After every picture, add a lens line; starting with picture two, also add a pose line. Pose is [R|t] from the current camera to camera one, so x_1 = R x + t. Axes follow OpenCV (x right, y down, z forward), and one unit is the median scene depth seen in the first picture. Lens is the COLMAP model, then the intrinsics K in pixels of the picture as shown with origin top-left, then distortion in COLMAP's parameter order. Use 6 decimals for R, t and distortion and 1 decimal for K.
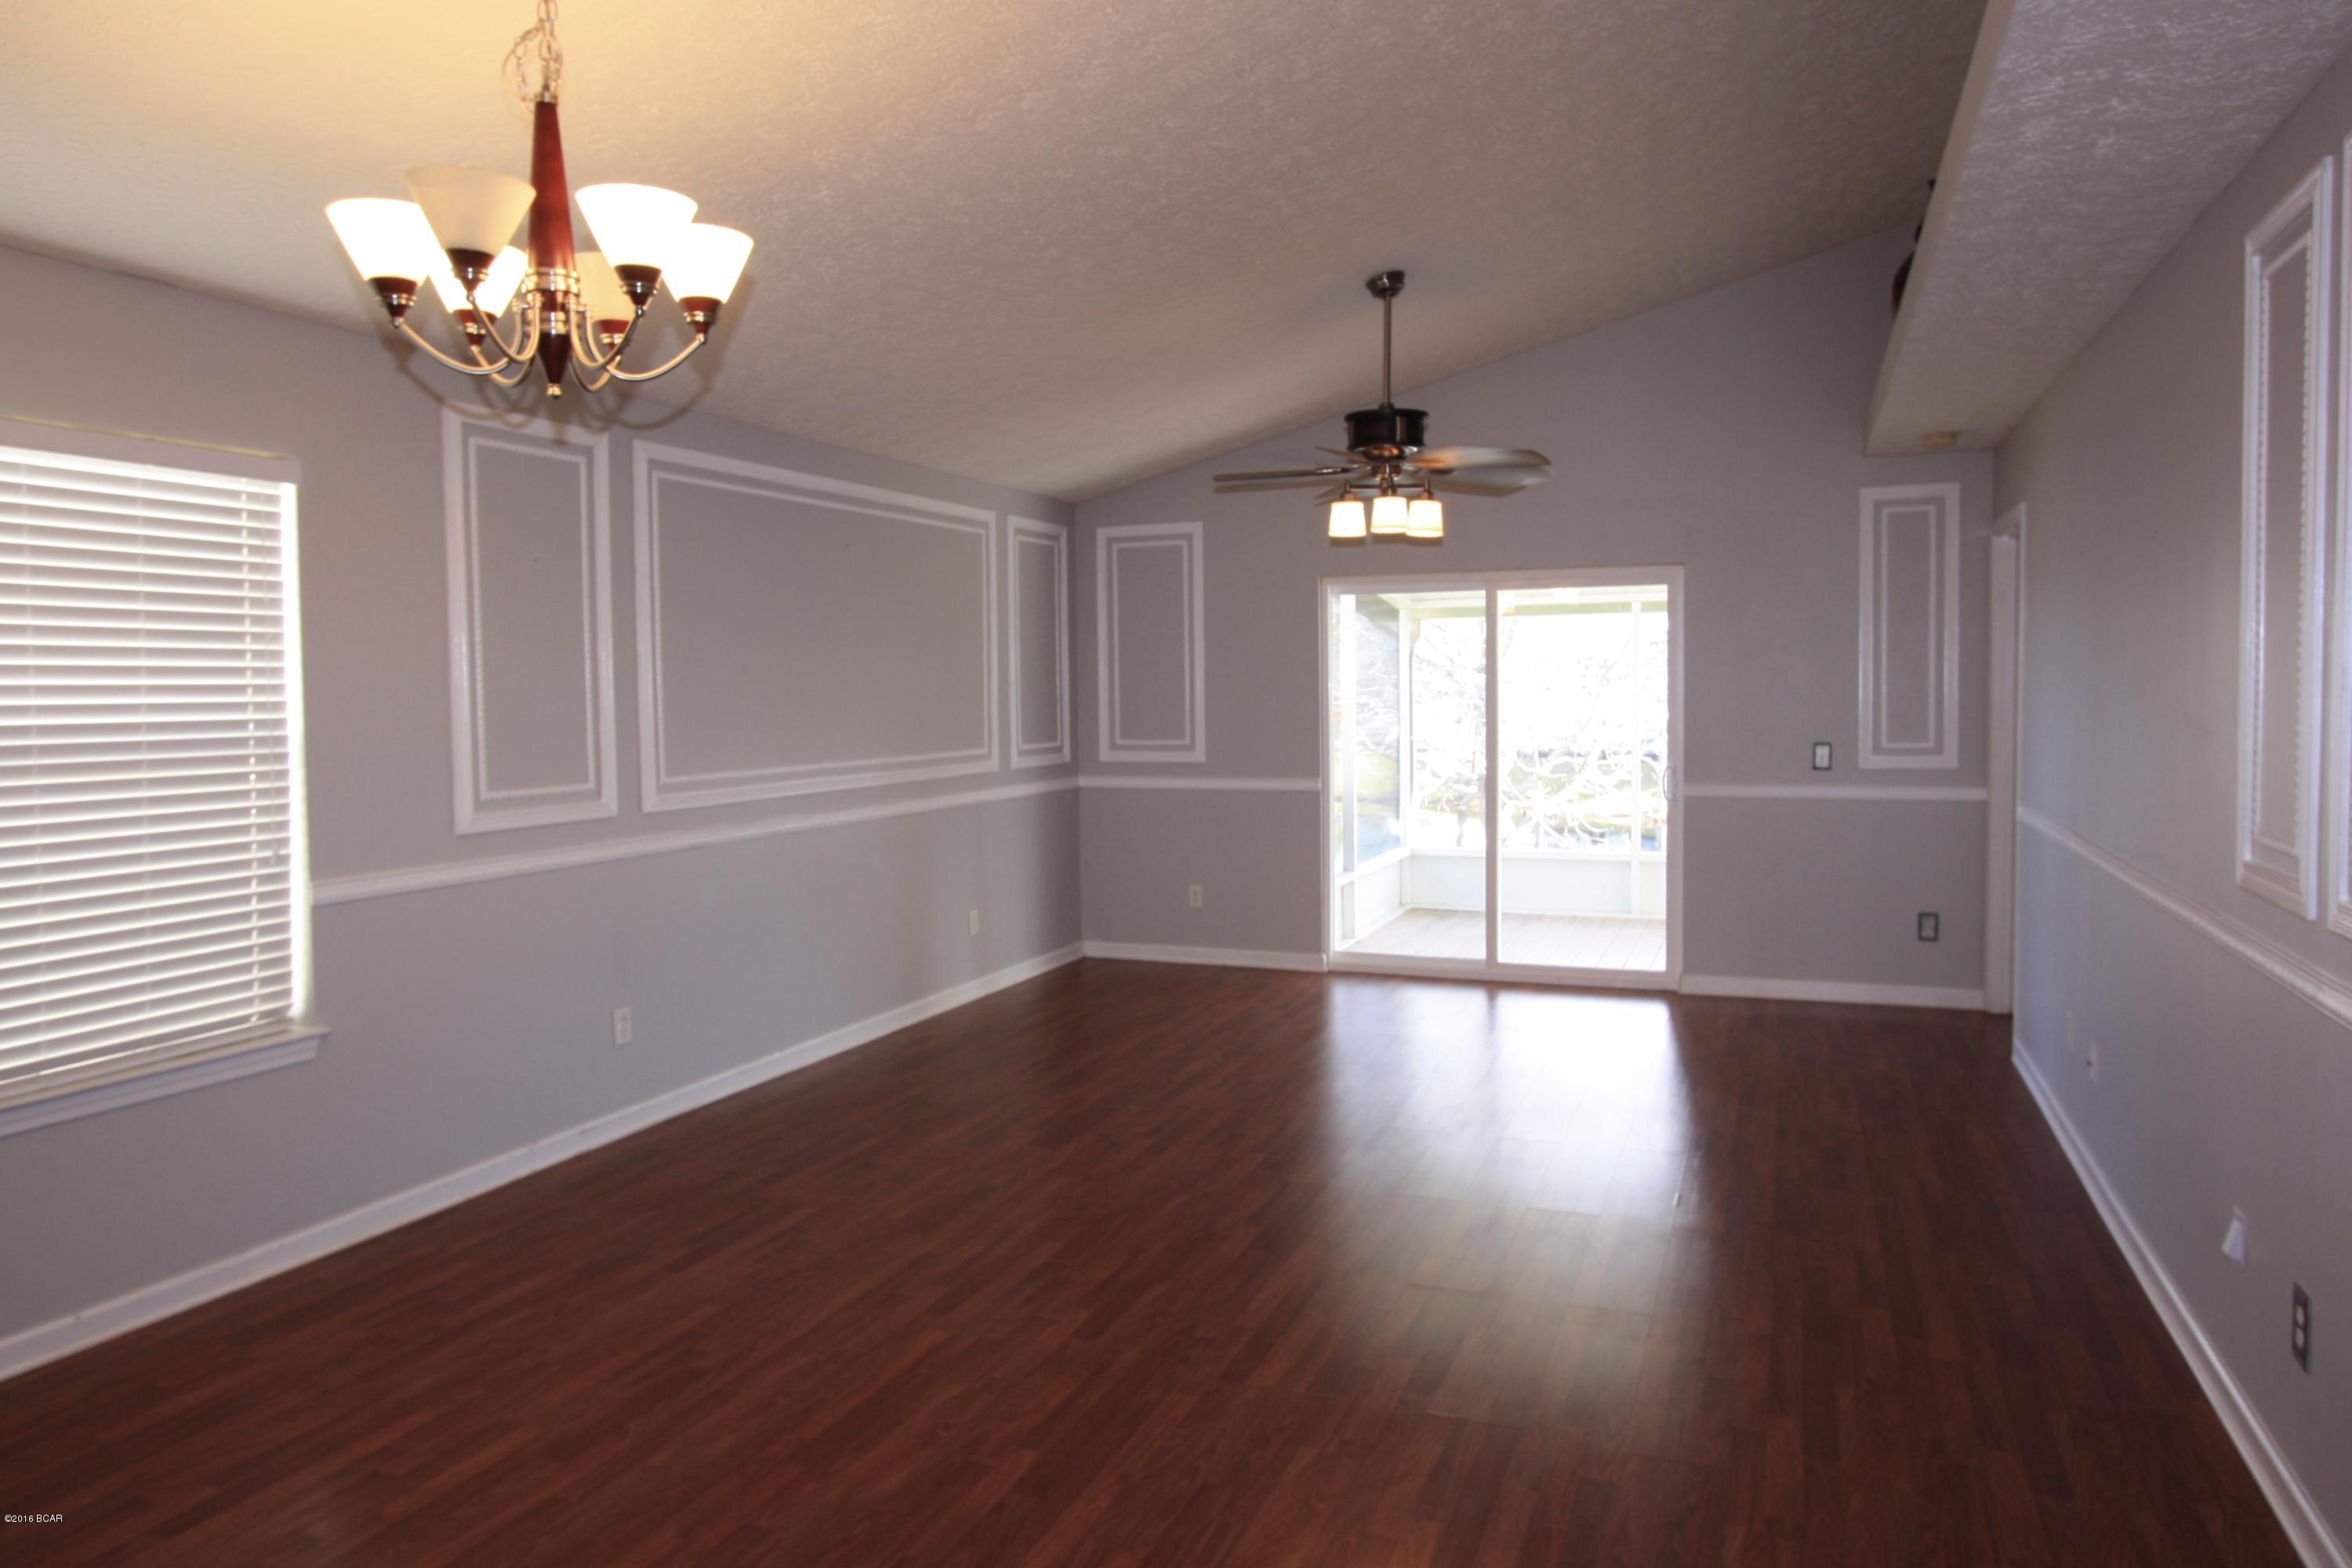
lens RADIAL K [[1515.7, 0, 1184.7], [0, 1515.7, 772.5], [0, 0, 1]] dist [-0.030715, 0.001207]
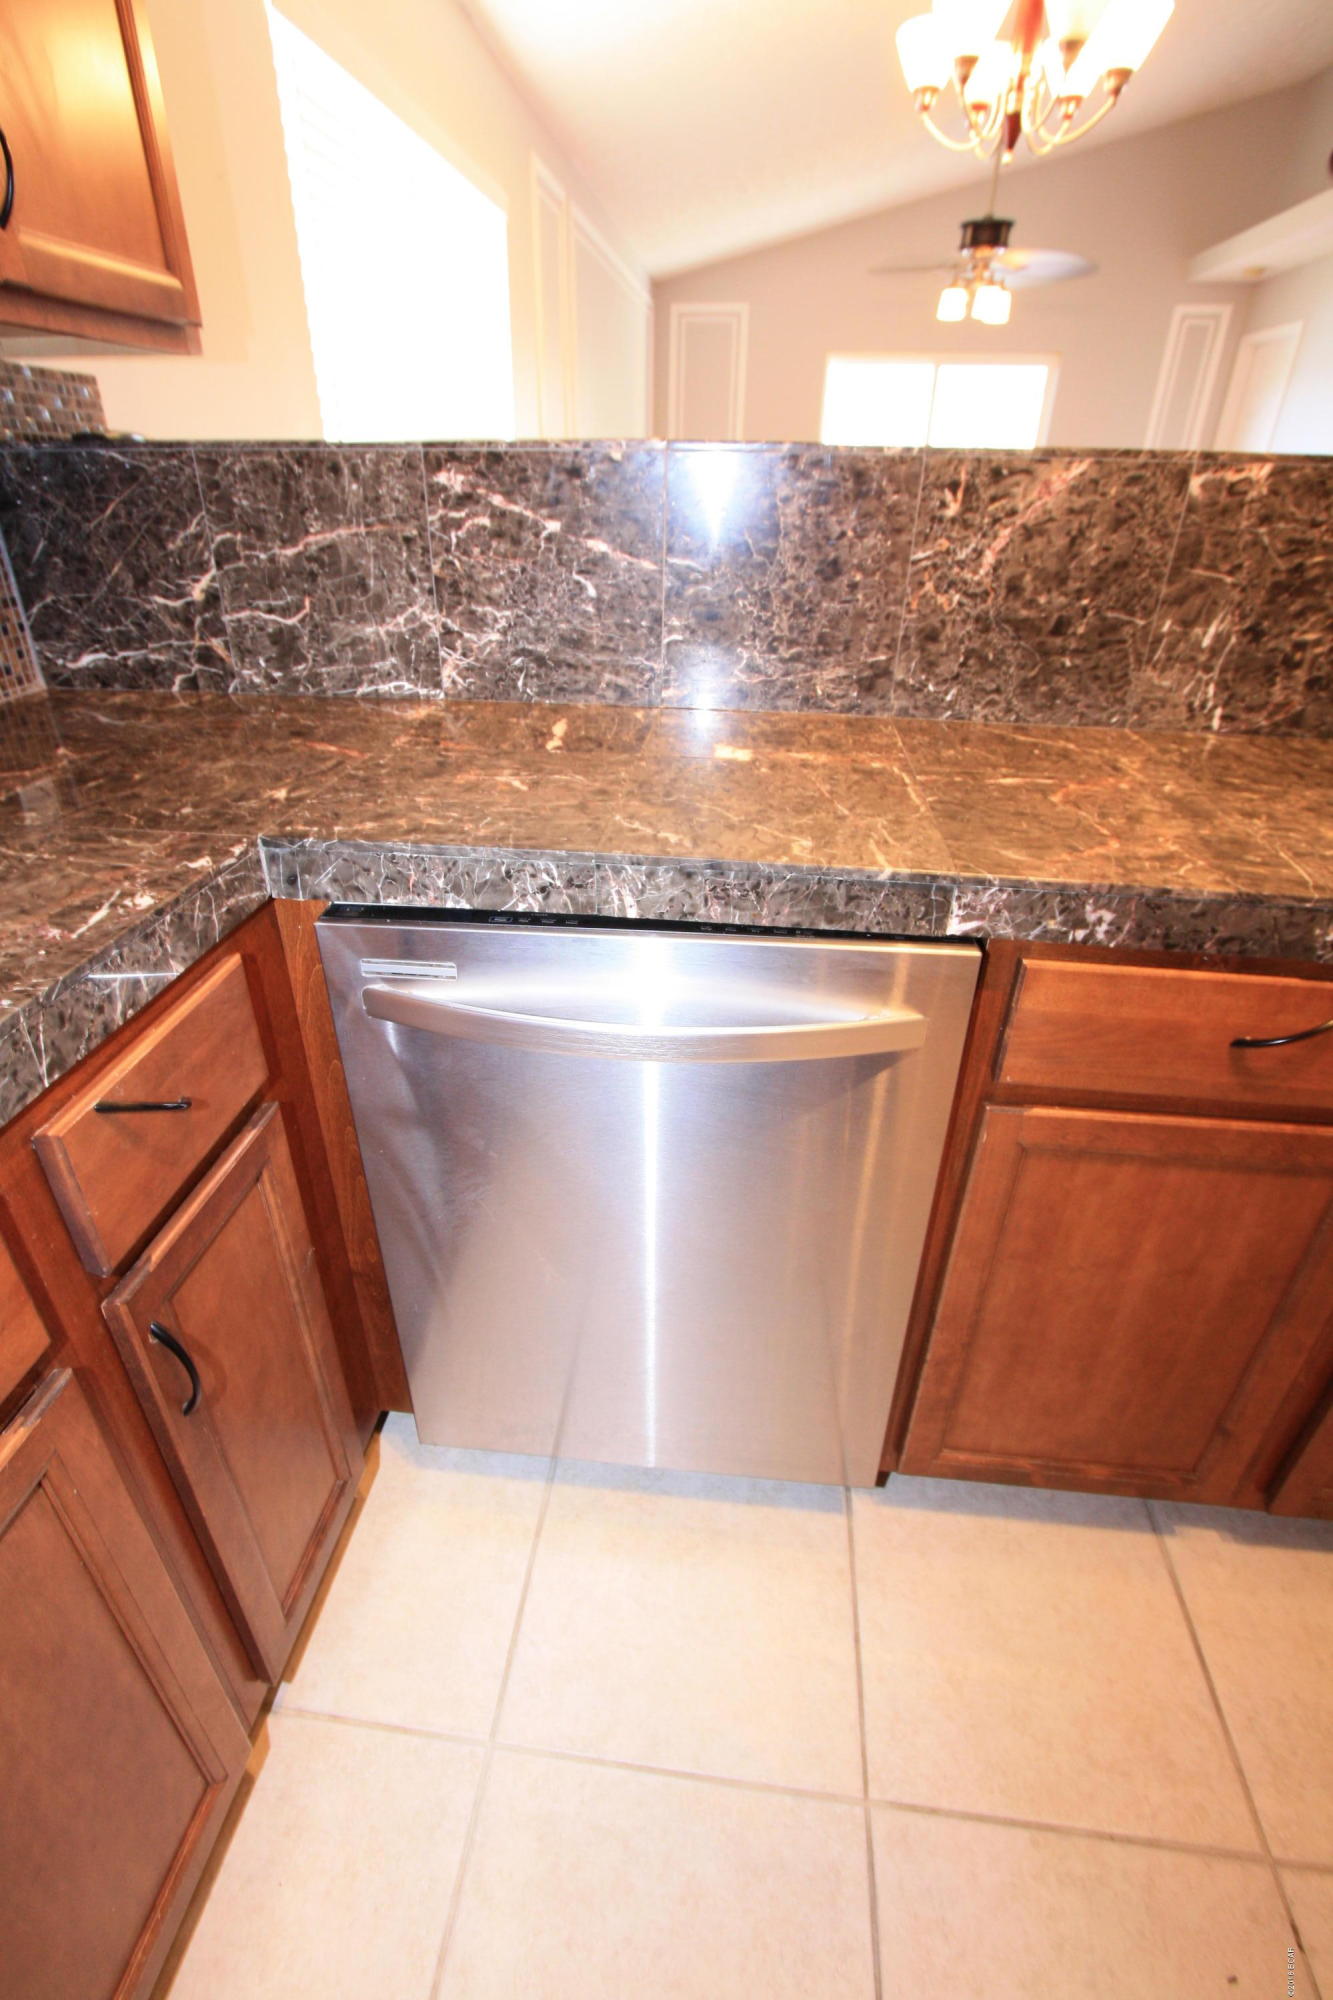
lens RADIAL K [[915.5, 0, 634.2], [0, 915.5, 995.8], [0, 0, 1]] dist [-0.021458, 0.000145]
pose [[0.971719, -0.101946, 0.212999, -0.418602], [-0.006652, 0.889832, 0.456240, 0.041298], [-0.236045, -0.444754, 0.863988, -0.049474]]
